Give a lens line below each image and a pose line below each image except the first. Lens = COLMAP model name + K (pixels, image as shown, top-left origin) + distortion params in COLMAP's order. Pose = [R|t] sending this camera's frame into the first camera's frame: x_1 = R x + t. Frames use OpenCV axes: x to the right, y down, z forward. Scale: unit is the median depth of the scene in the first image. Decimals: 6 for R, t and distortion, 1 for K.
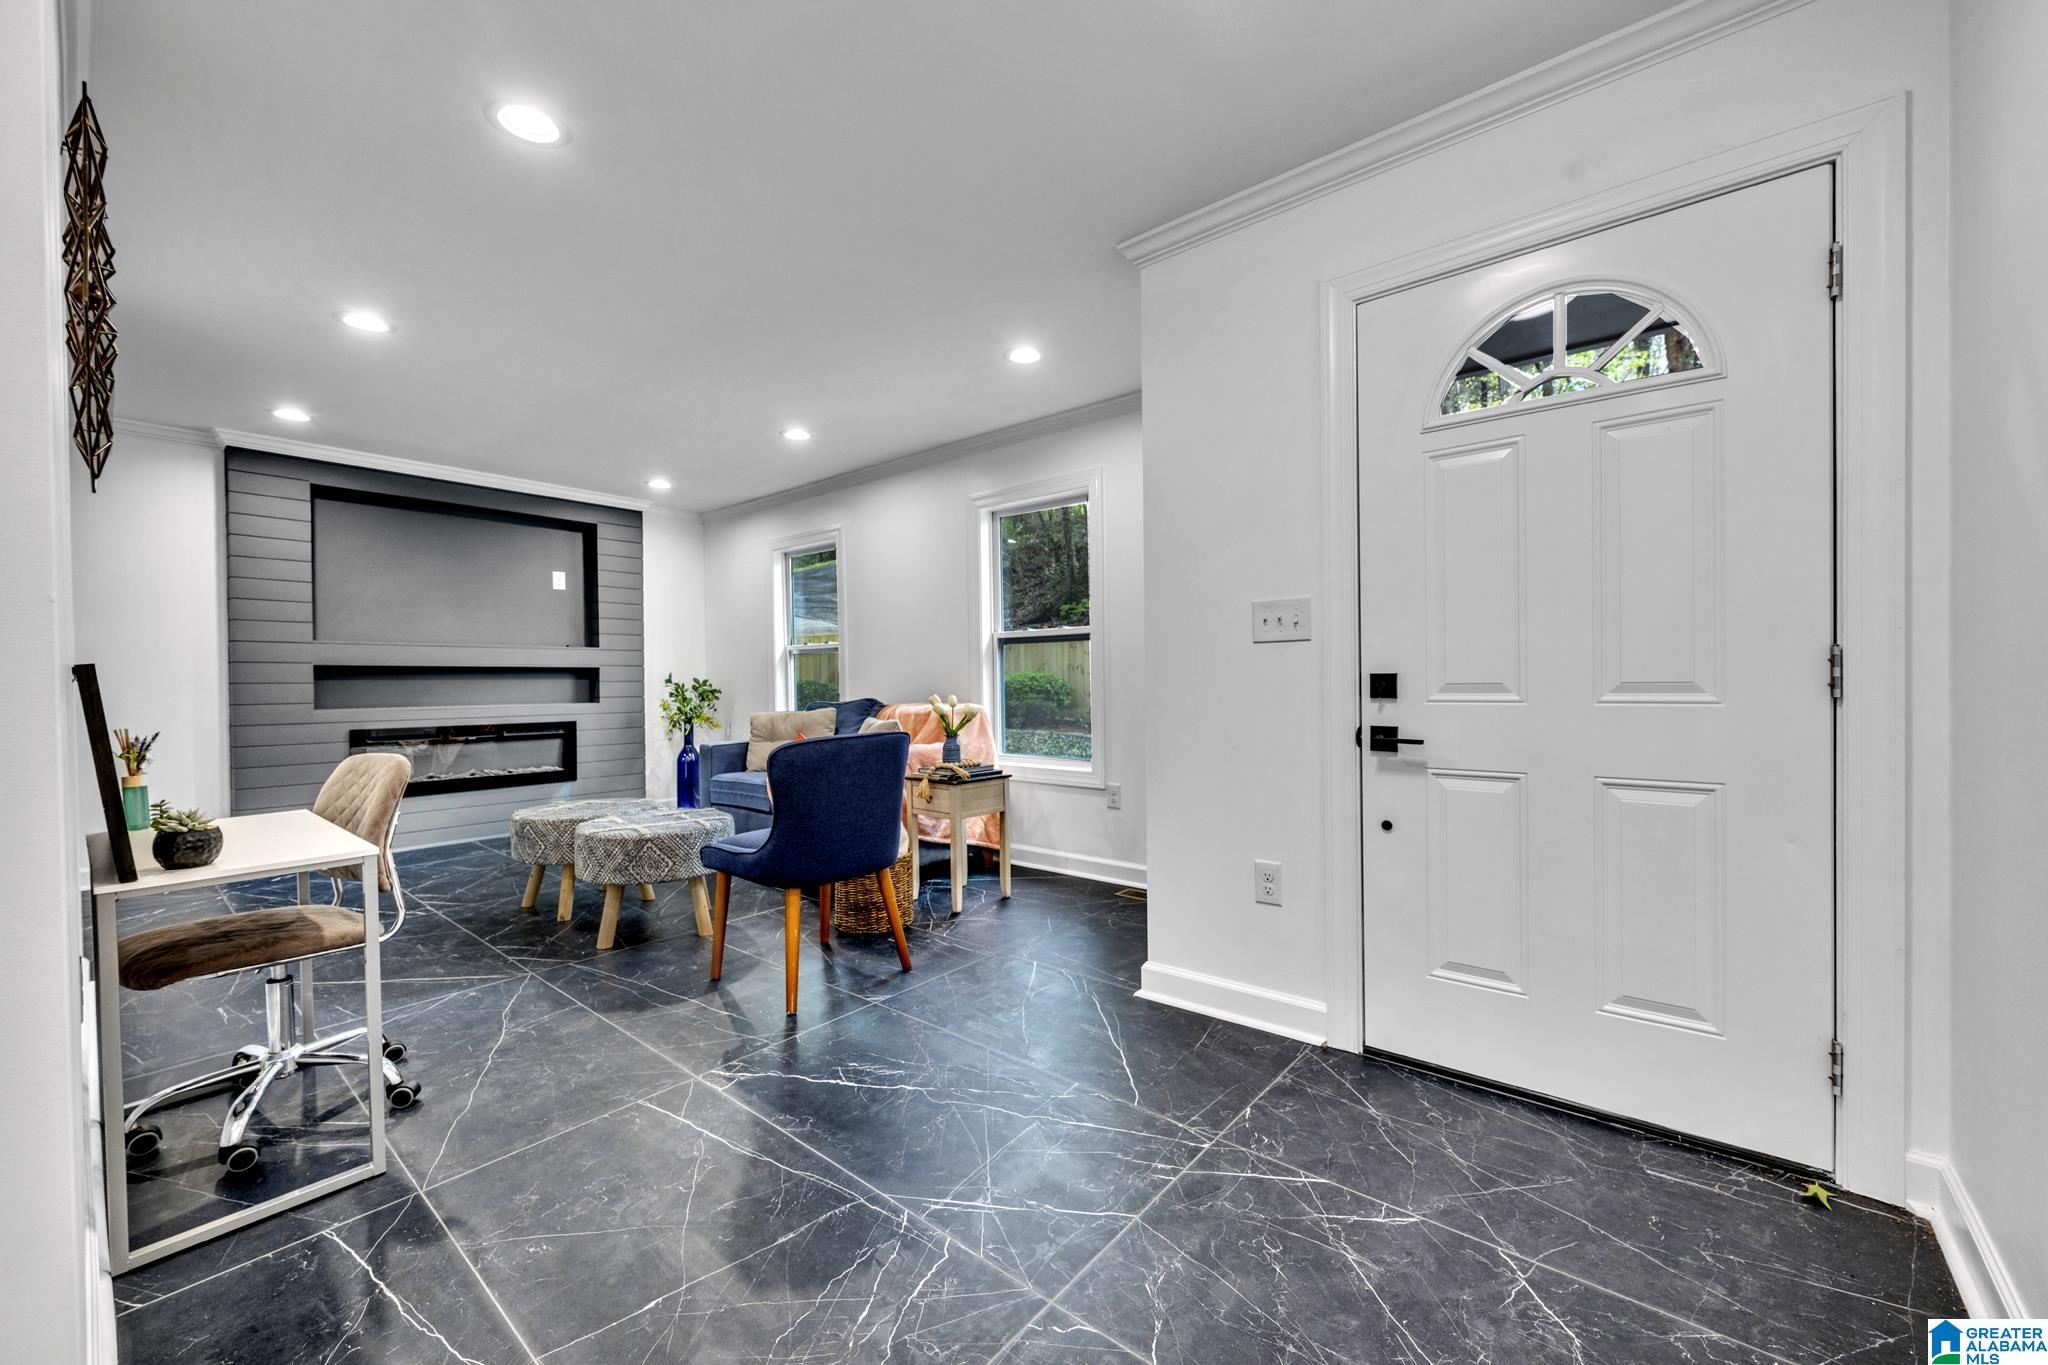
lens RADIAL K [[804.4, 0, 1022.2], [0, 804.4, 687.4], [0, 0, 1]] dist [-0.000475, 0.000063]
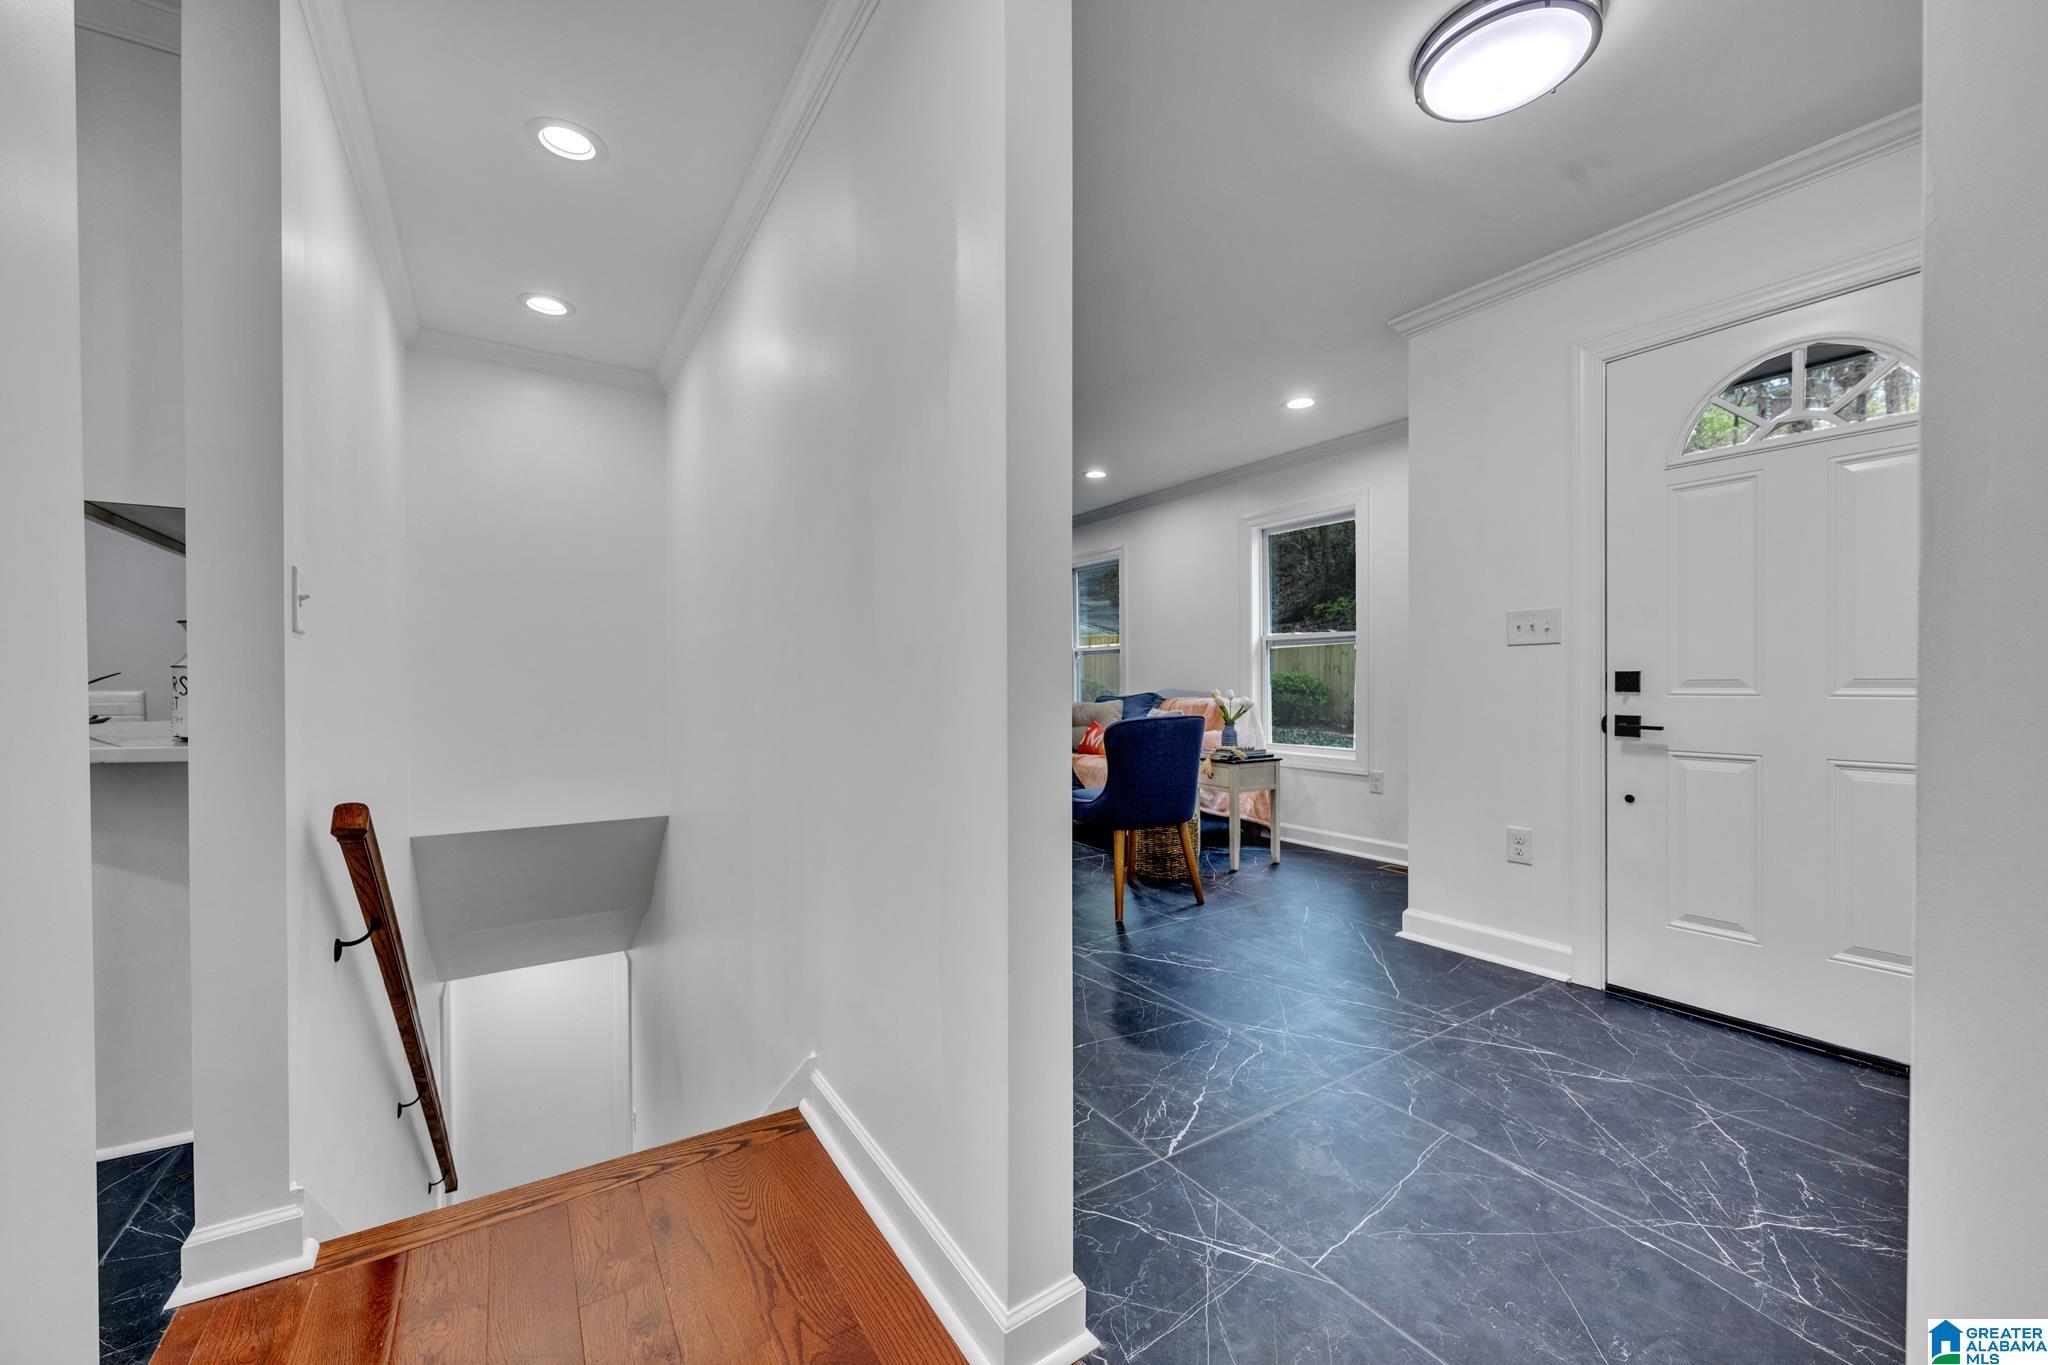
lens RADIAL K [[804.4, 0, 1021.9], [0, 804.4, 688.7], [0, 0, 1]] dist [-0.000475, 0.000063]
pose [[0.956317, 0.011121, -0.292120, -0.059351], [-0.010872, 0.999938, 0.002475, 0.014662], [0.292130, 0.000809, 0.956378, -0.386730]]
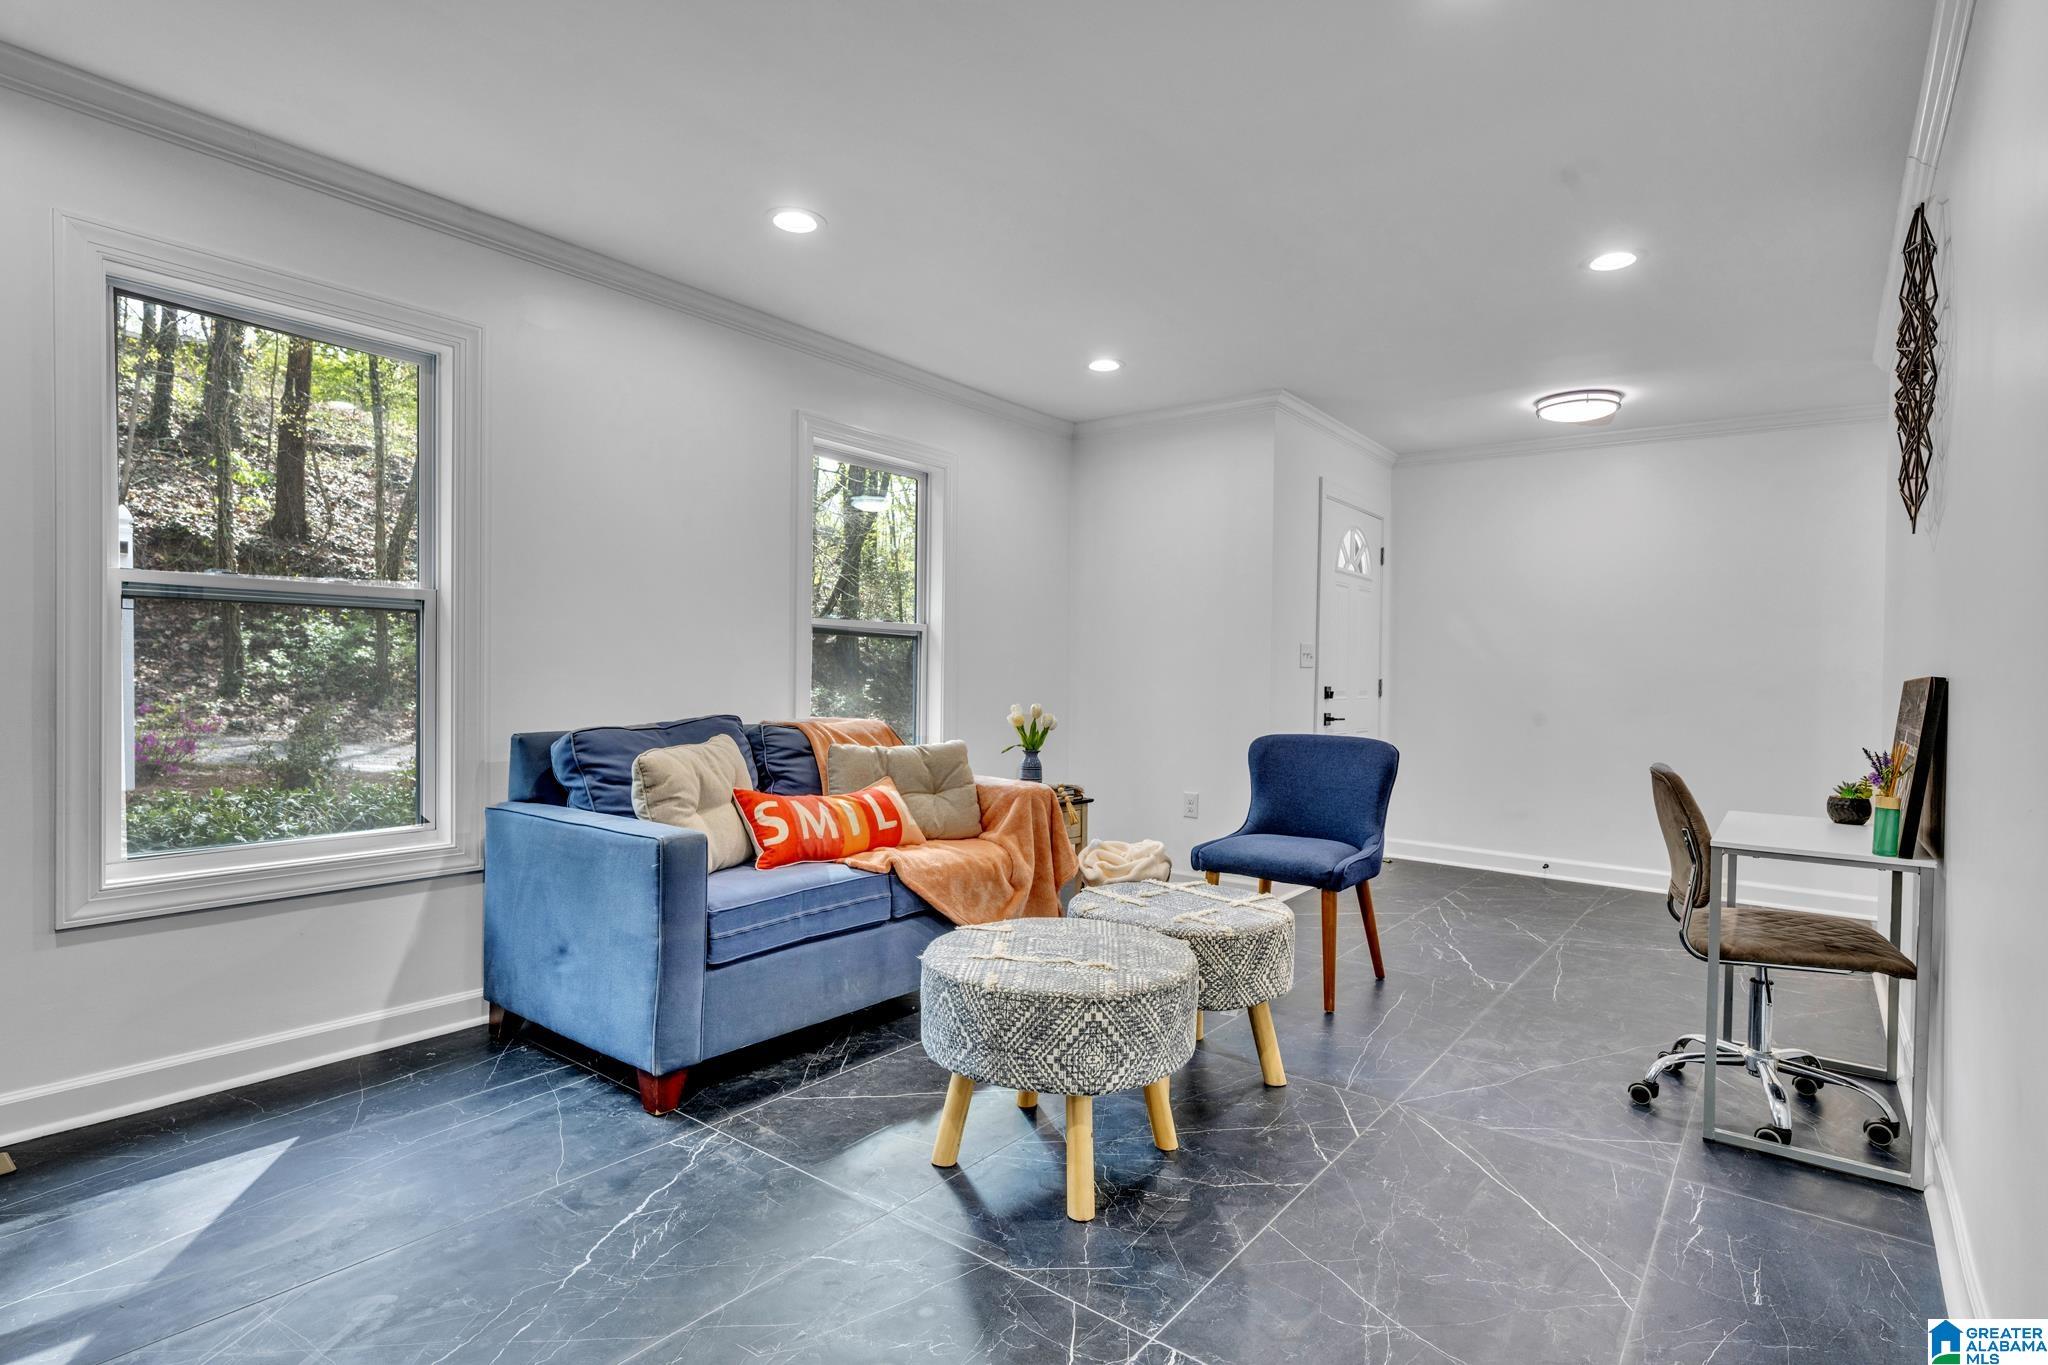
lens RADIAL K [[995.3, 0, 1023.0], [0, 995.3, 682.6], [0, 0, 1]] dist [0.000991, 0.000062]
pose [[-0.033537, 0.006378, 0.999417, -1.926635], [0.006050, 0.999963, -0.006179, -0.017002], [-0.999419, 0.005839, -0.033574, 1.761690]]
